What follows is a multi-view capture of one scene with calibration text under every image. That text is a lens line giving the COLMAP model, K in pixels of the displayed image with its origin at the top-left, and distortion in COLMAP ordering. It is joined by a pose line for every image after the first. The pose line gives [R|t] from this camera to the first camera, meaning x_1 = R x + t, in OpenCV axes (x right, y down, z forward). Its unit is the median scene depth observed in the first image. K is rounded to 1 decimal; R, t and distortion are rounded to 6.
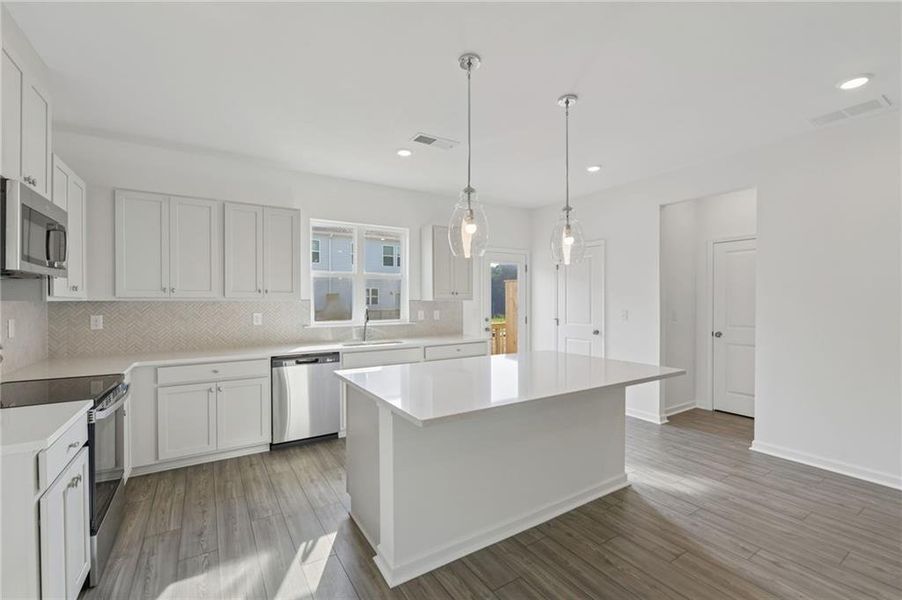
lens RADIAL K [[391.3, 0, 452.7], [0, 391.3, 303.3], [0, 0, 1]] dist [-0.004042, -0.001022]
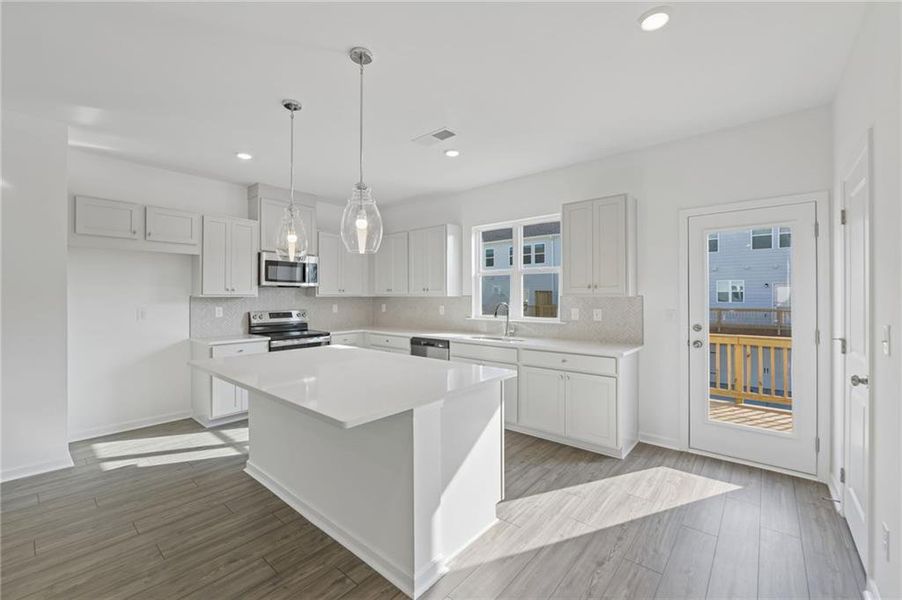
lens RADIAL K [[370.9, 0, 444.2], [0, 370.9, 300.2], [0, 0, 1]] dist [-0.004444, -0.001606]
pose [[0.280983, 0.010698, -0.959653, 0.900990], [-0.007003, 0.999934, 0.009097, -0.006730], [0.959687, 0.004164, 0.281039, 0.782311]]
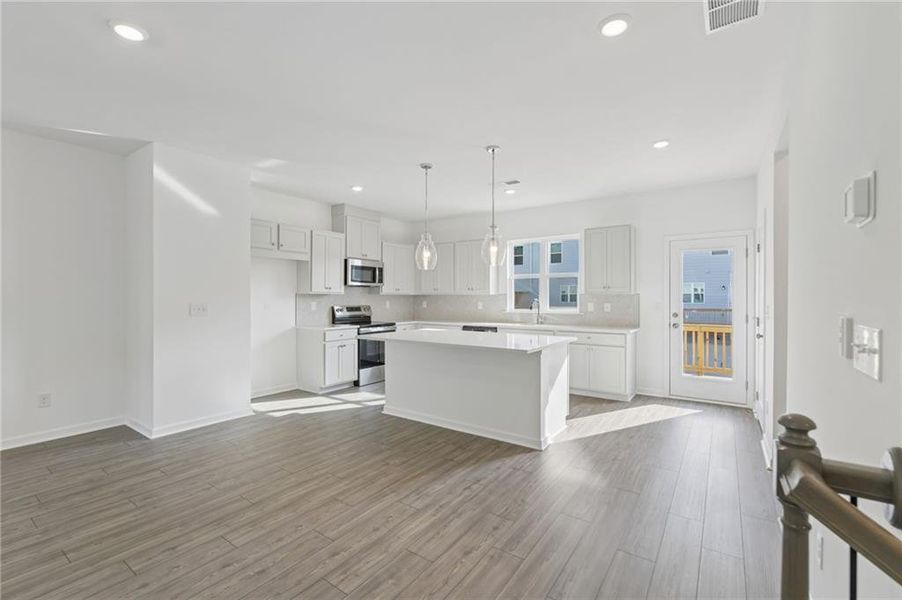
lens RADIAL K [[391.3, 0, 443.3], [0, 391.3, 303.0], [0, 0, 1]] dist [-0.004042, -0.001022]
pose [[0.367993, 0.014667, -0.929713, 1.259287], [-0.010234, 0.999879, 0.011723, 0.013644], [0.929772, 0.005200, 0.368099, 0.264026]]
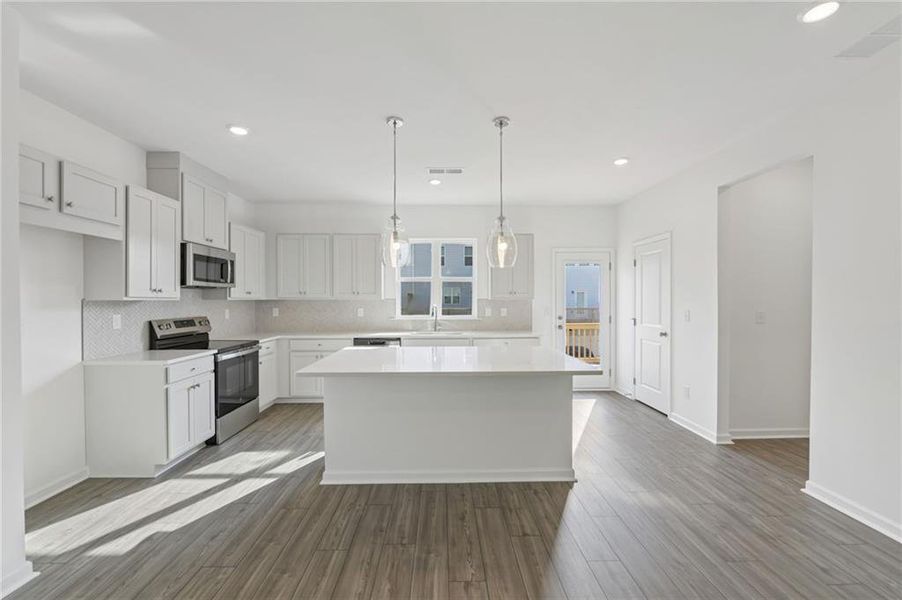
lens RADIAL K [[370.9, 0, 448.5], [0, 370.9, 302.6], [0, 0, 1]] dist [-0.004444, -0.001606]
pose [[0.851976, 0.004224, -0.523563, 0.596227], [-0.003339, 0.999991, 0.002635, -0.000130], [0.523570, -0.000497, 0.851983, 0.007737]]
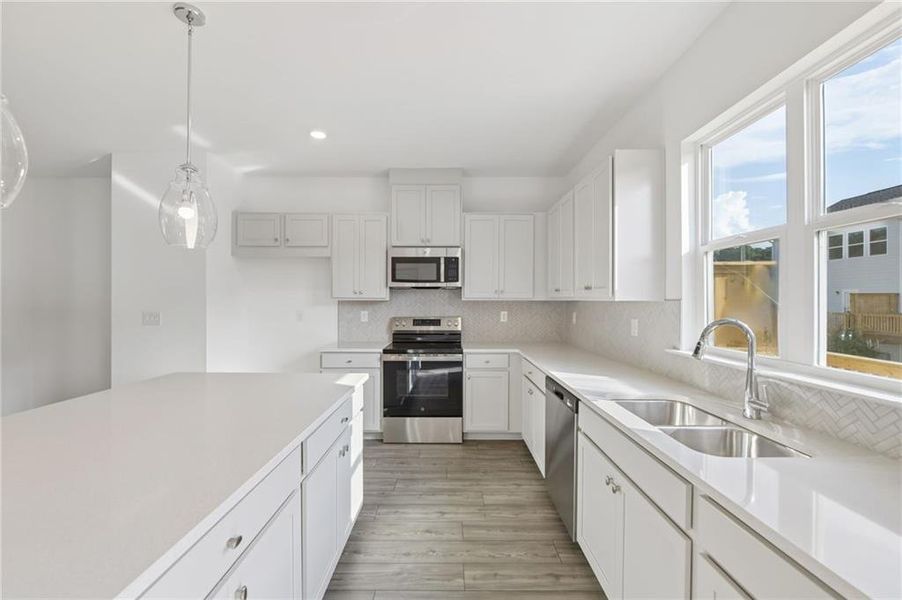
lens RADIAL K [[370.9, 0, 447.5], [0, 370.9, 299.6], [0, 0, 1]] dist [-0.004444, -0.001606]
pose [[-0.551239, 0.000922, -0.834347, 0.275099], [-0.007009, 0.999959, 0.005736, -0.012052], [0.834318, 0.009010, -0.551210, 1.314680]]
